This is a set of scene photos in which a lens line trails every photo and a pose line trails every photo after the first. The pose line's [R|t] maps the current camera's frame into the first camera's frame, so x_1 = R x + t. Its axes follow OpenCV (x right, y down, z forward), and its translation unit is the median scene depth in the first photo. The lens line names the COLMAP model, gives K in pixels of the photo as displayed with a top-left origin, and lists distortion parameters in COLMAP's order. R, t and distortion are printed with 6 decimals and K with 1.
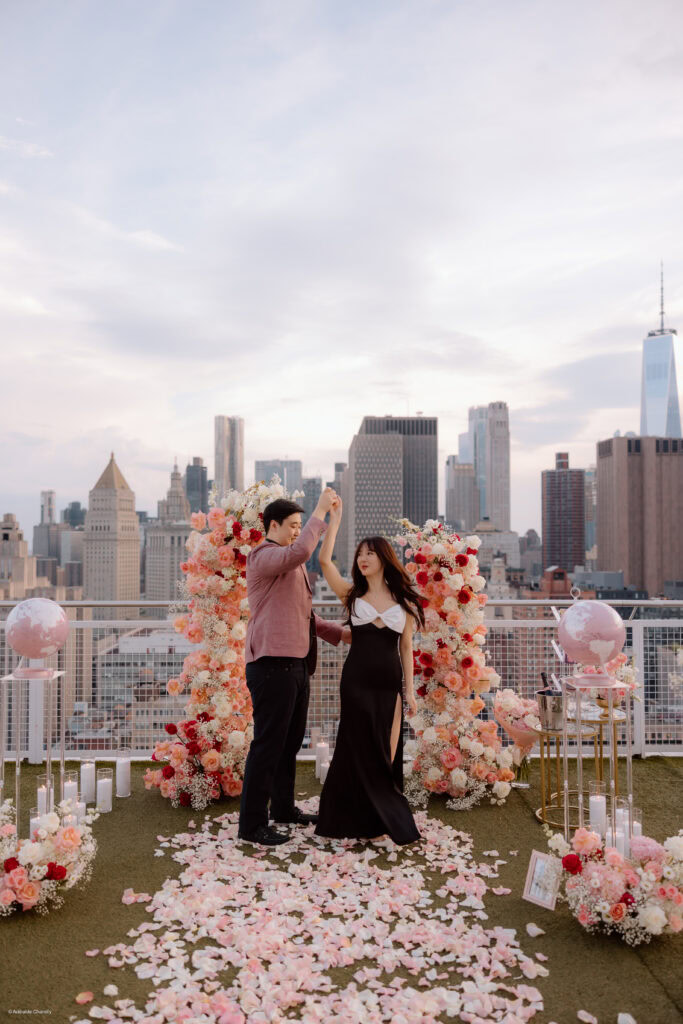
lens RADIAL K [[803.3, 0, 328.2], [0, 803.3, 525.4], [0, 0, 1]] dist [0.005428, -0.007539]
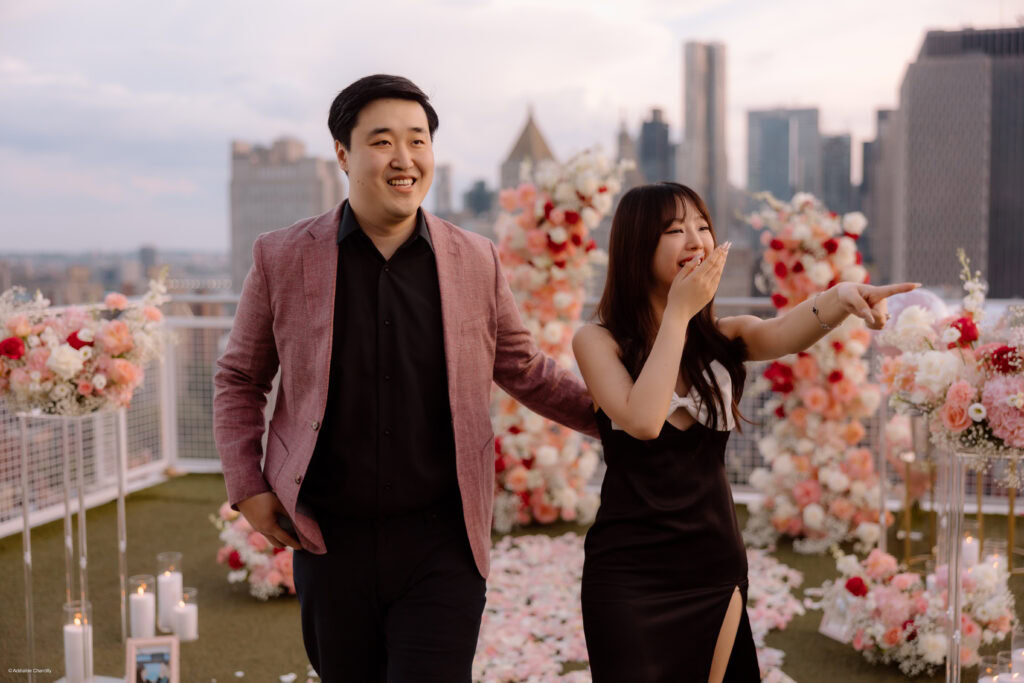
lens RADIAL K [[1207.6, 0, 504.8], [0, 1207.6, 347.6], [0, 0, 1]] dist [0.006818, 0.000000]
pose [[0.959295, 0.018941, -0.281771, 0.195827], [0.012644, 0.993867, 0.109856, 0.008364], [0.282124, -0.108947, 0.953172, -0.216947]]
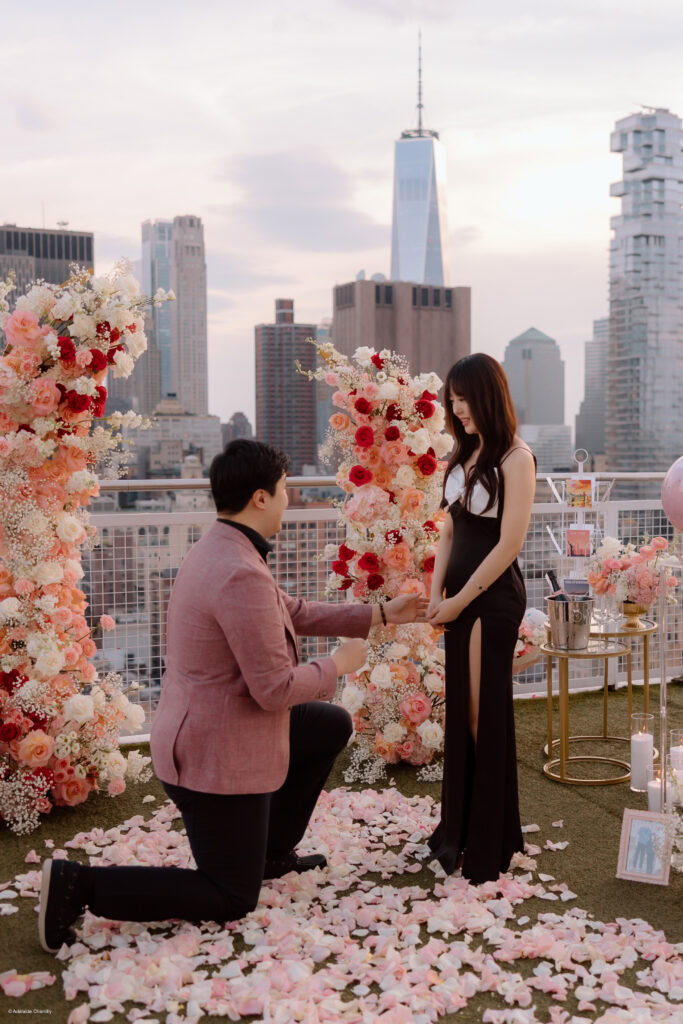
lens RADIAL K [[1207.6, 0, 467.6], [0, 1207.6, 501.5], [0, 0, 1]] dist [0.006818, 0.000000]
pose [[0.907355, -0.021875, 0.419795, -0.215457], [-0.011353, 0.997006, 0.076490, 0.043475], [-0.420211, -0.074169, 0.904390, 0.095085]]
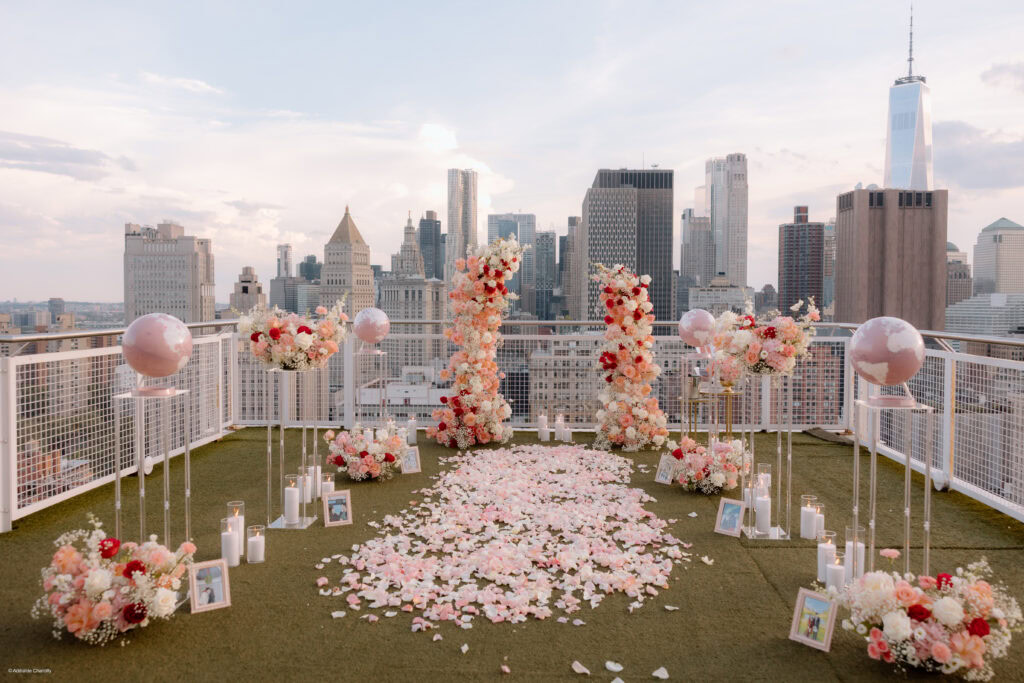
lens RADIAL K [[803.3, 0, 524.1], [0, 803.3, 329.5], [0, 0, 1]] dist [0.005428, -0.007539]
pose [[0.998923, 0.006388, -0.045956, 0.027384], [-0.003541, 0.998084, 0.061771, 0.023209], [0.046263, -0.061541, 0.997032, -0.504108]]
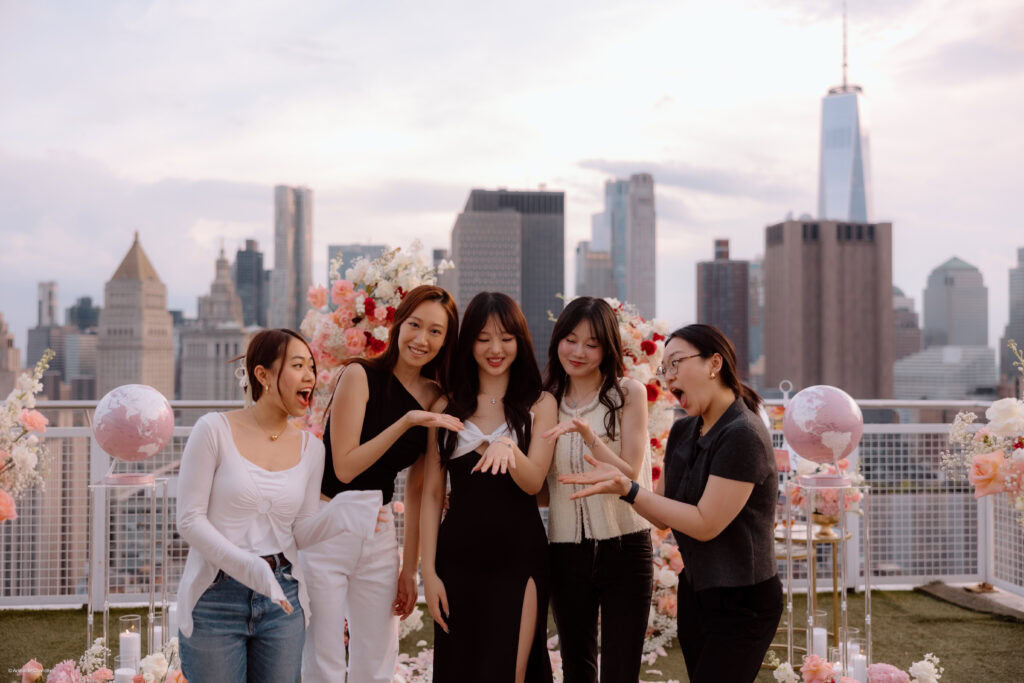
lens RADIAL K [[1039.4, 0, 510.9], [0, 1039.4, 337.8], [0, 0, 1]] dist [-0.001152, 0.000000]
pose [[0.996471, 0.004322, 0.083827, -0.059820], [-0.004944, 0.999962, 0.007203, 0.026842], [-0.083793, -0.007592, 0.996454, -0.032390]]
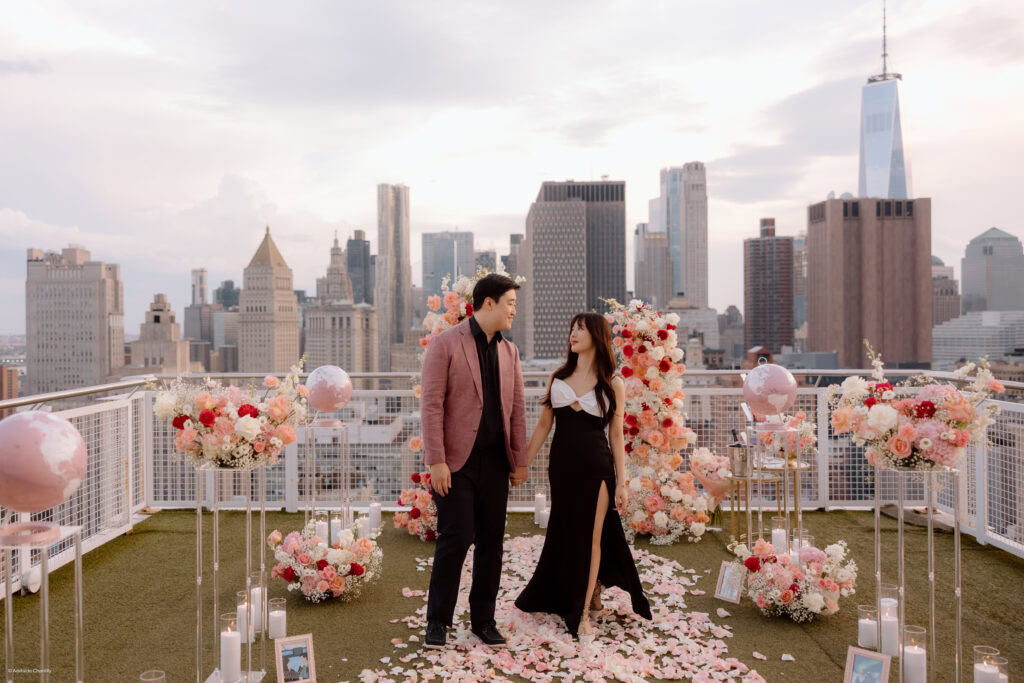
lens RADIAL K [[886.0, 0, 446.5], [0, 886.0, 332.9], [0, 0, 1]] dist [-0.003870, 0.022876]
pose [[0.997898, -0.008266, -0.064282, -0.062518], [0.010377, 0.999416, 0.032567, -0.003996], [0.063975, -0.033165, 0.997400, -0.293500]]
